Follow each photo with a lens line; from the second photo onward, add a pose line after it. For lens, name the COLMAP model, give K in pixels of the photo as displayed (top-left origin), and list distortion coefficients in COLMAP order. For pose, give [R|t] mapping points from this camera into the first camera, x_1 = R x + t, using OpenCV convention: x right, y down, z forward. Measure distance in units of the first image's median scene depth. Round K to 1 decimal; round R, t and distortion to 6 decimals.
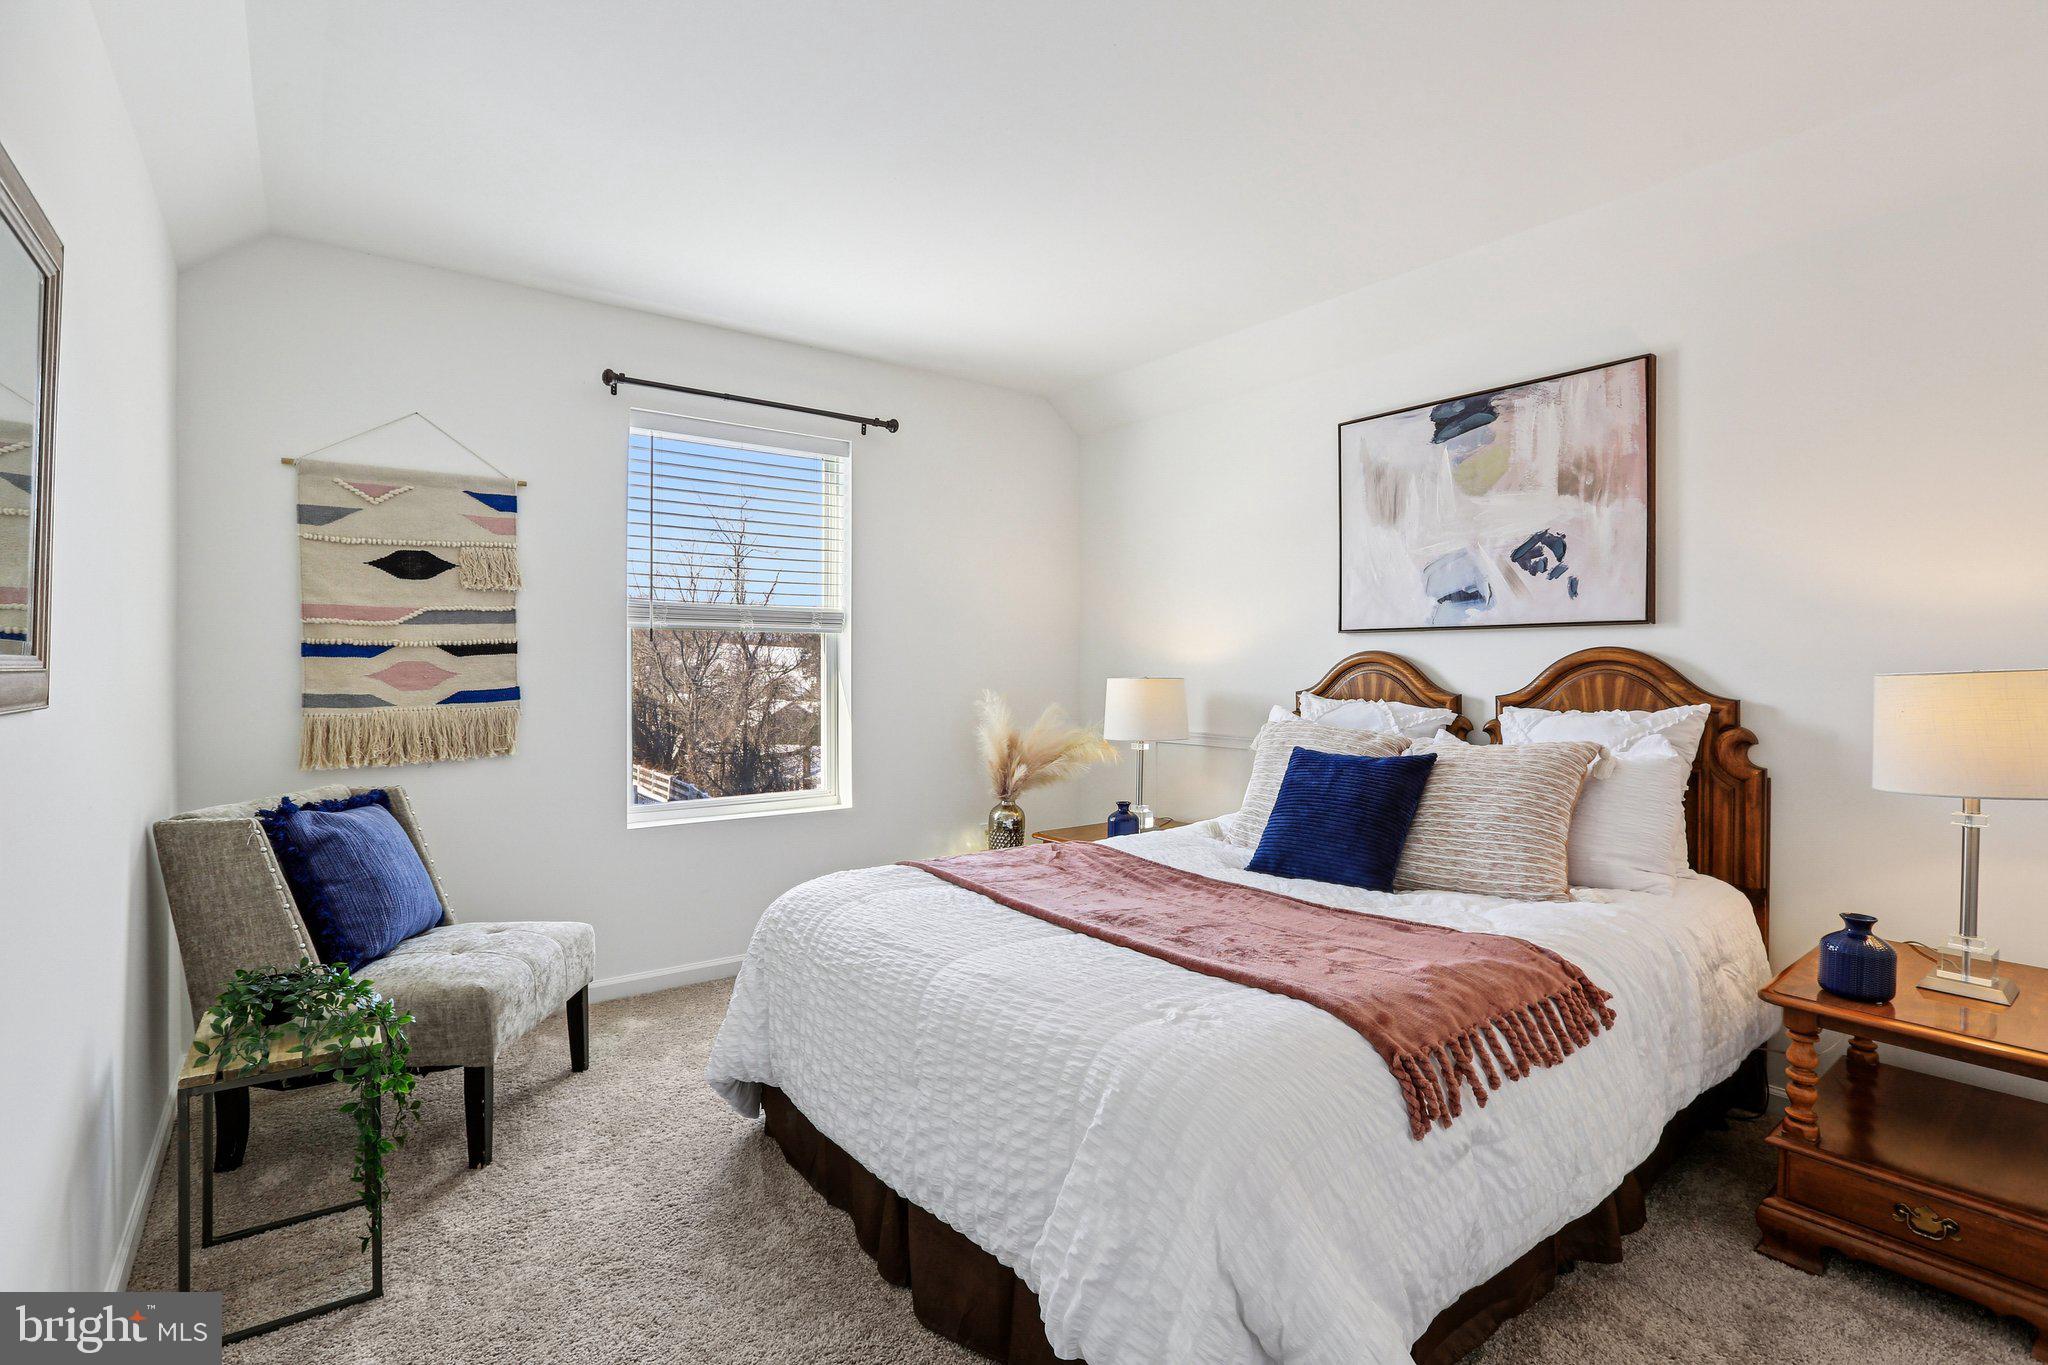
lens RADIAL K [[946.2, 0, 1021.1], [0, 946.2, 673.8], [0, 0, 1]] dist [-0.027944, 0.002635]
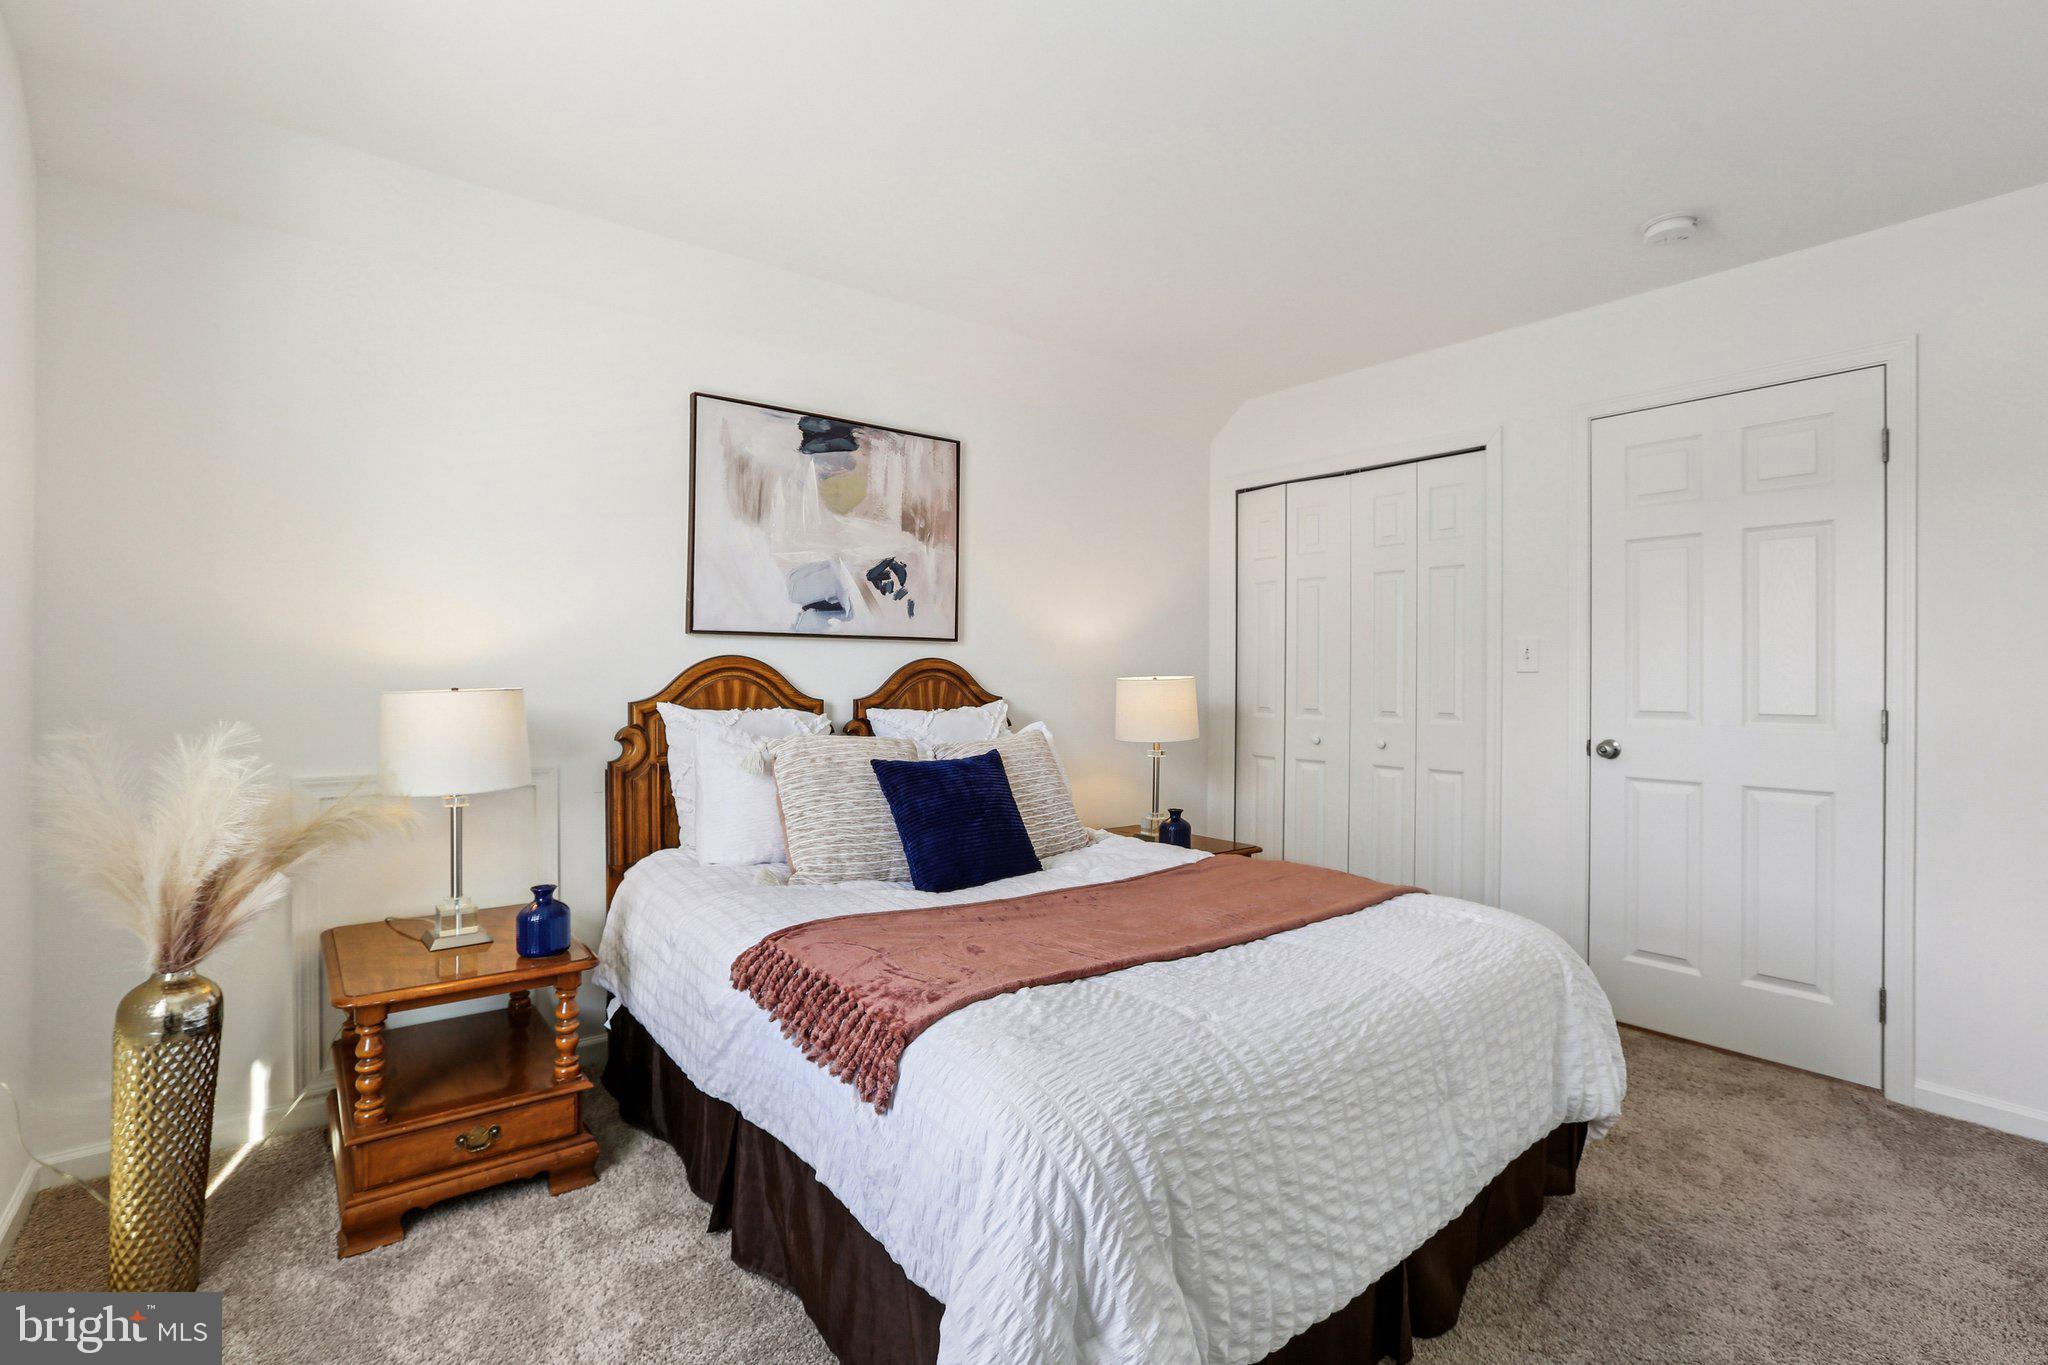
lens RADIAL K [[946.2, 0, 1020.6], [0, 946.2, 674.4], [0, 0, 1]] dist [-0.027944, 0.002635]
pose [[0.002942, 0.000215, 0.999996, -0.617069], [0.003015, 0.999995, -0.000223, -0.005217], [-0.999991, 0.003016, 0.002941, 0.815334]]
